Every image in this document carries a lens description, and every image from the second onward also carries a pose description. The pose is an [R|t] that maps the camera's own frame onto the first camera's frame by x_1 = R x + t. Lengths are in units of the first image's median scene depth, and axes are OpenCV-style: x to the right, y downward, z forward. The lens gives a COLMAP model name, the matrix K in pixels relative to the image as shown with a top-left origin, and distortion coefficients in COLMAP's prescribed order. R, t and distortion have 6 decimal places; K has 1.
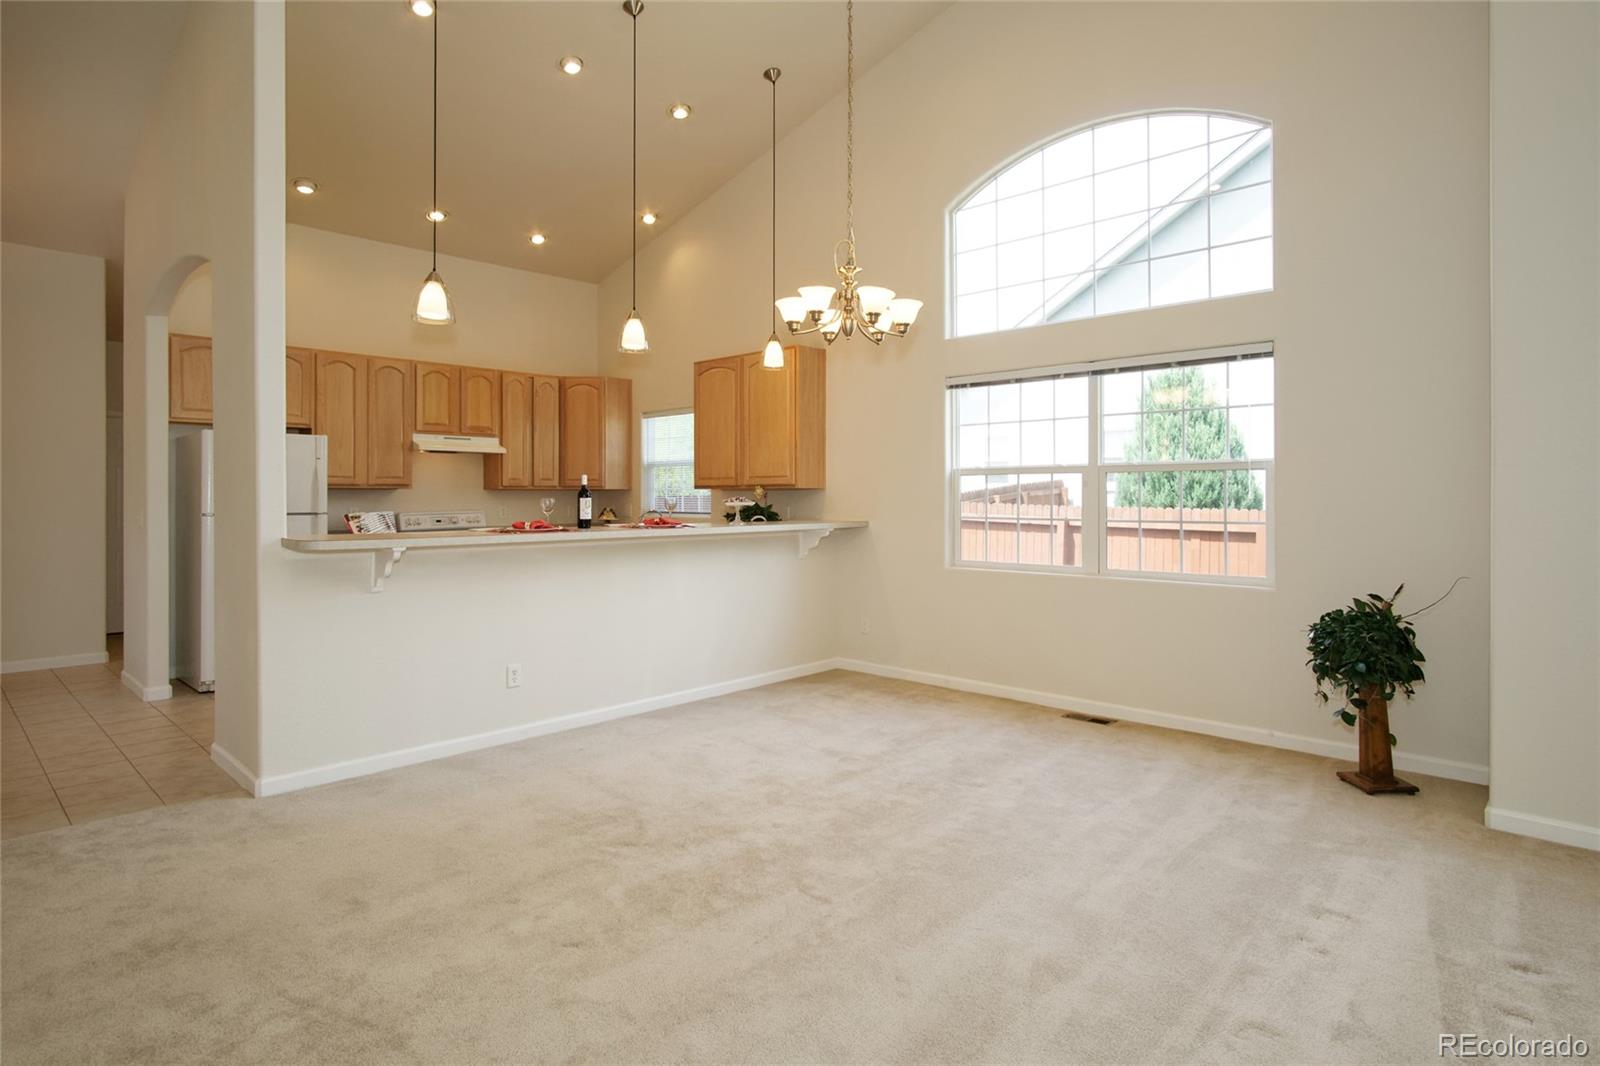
lens RADIAL K [[848.7, 0, 803.2], [0, 848.7, 501.1], [0, 0, 1]] dist [-0.004155, -0.000412]
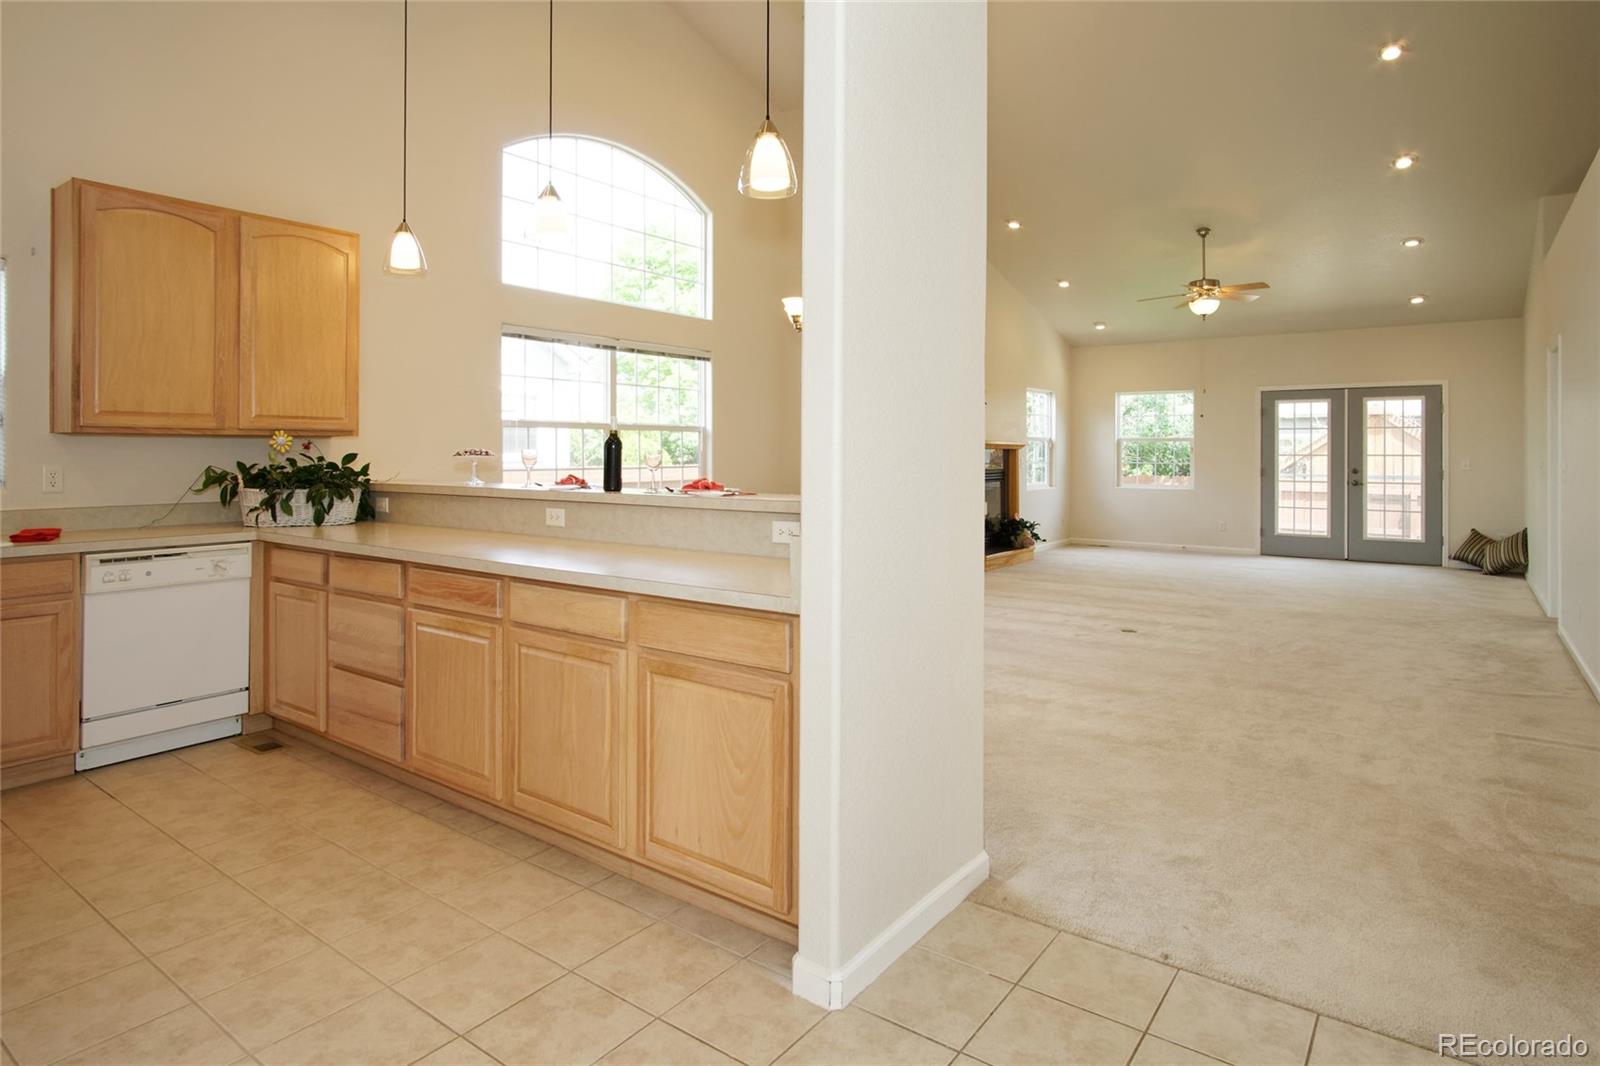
lens RADIAL K [[883.9, 0, 804.7], [0, 883.9, 450.0], [0, 0, 1]] dist [-0.004336, -0.001063]
pose [[-0.124471, 0.003152, 0.992218, -0.754579], [0.007020, 0.999973, -0.002296, 0.000515], [-0.992198, 0.006680, -0.124490, 0.695065]]
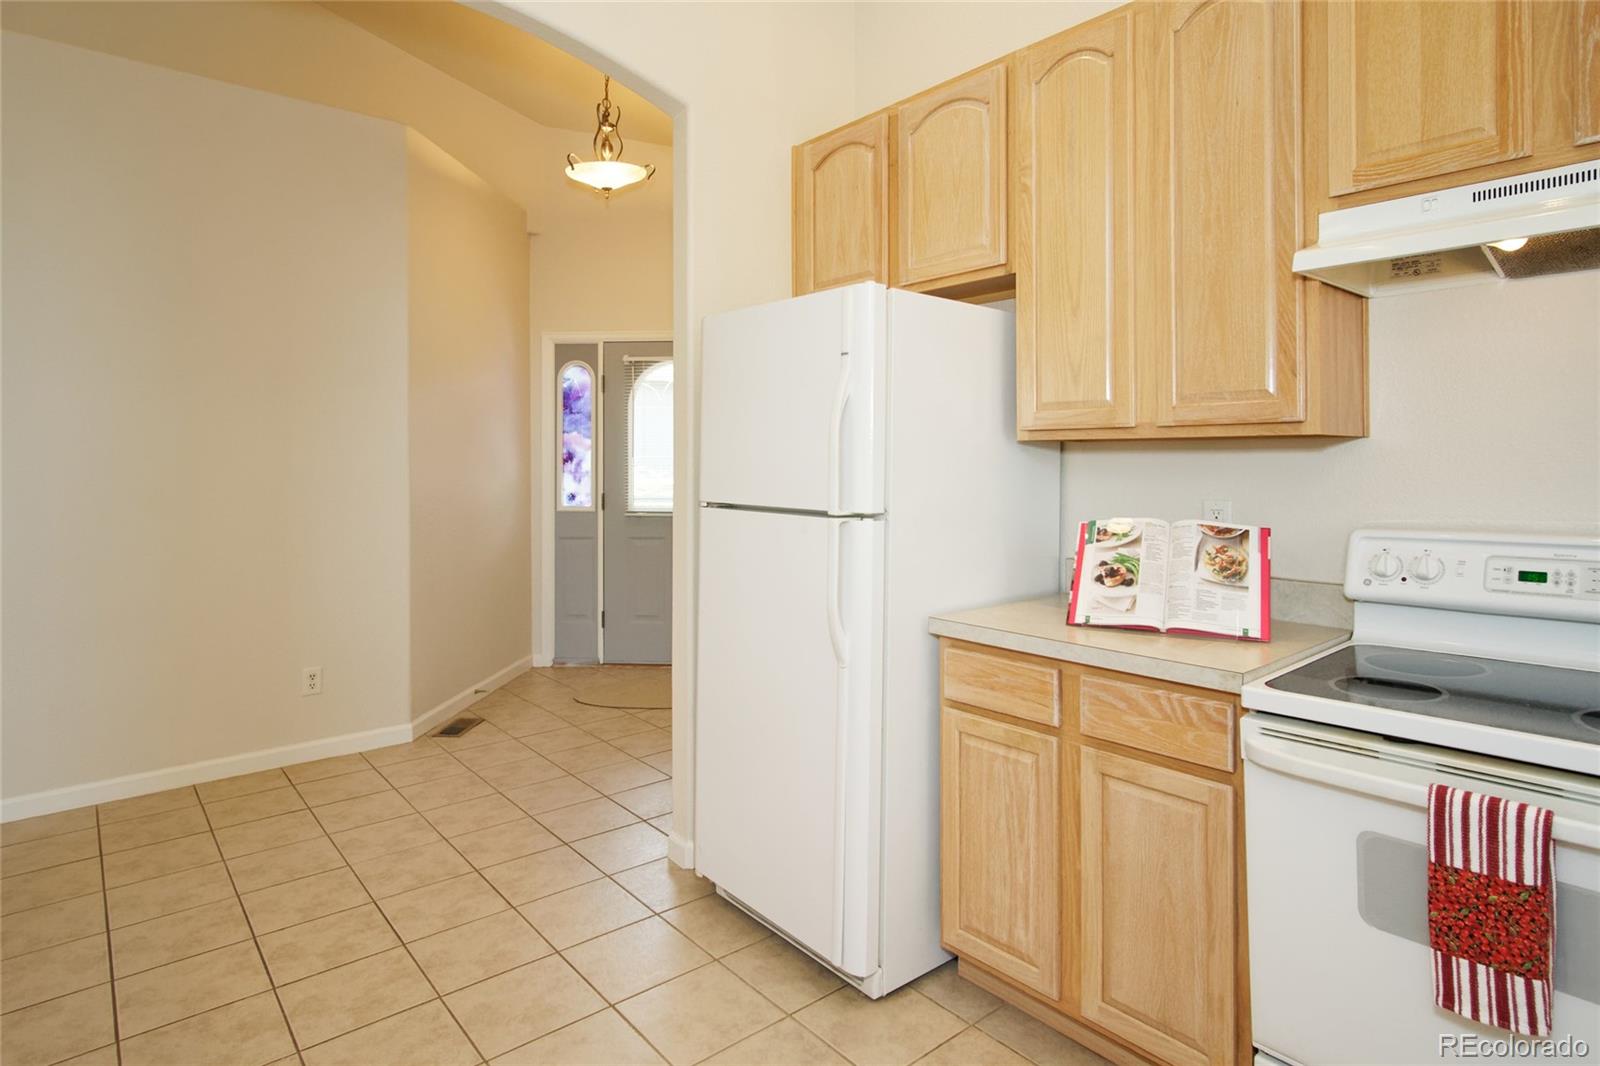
lens RADIAL K [[883.9, 0, 804.7], [0, 883.9, 450.0], [0, 0, 1]] dist [-0.004336, -0.001063]
pose [[-0.113176, -0.010595, -0.993518, -0.199153], [-0.003543, 0.999941, -0.010260, -0.007618], [0.993569, 0.002359, -0.113207, 0.949192]]
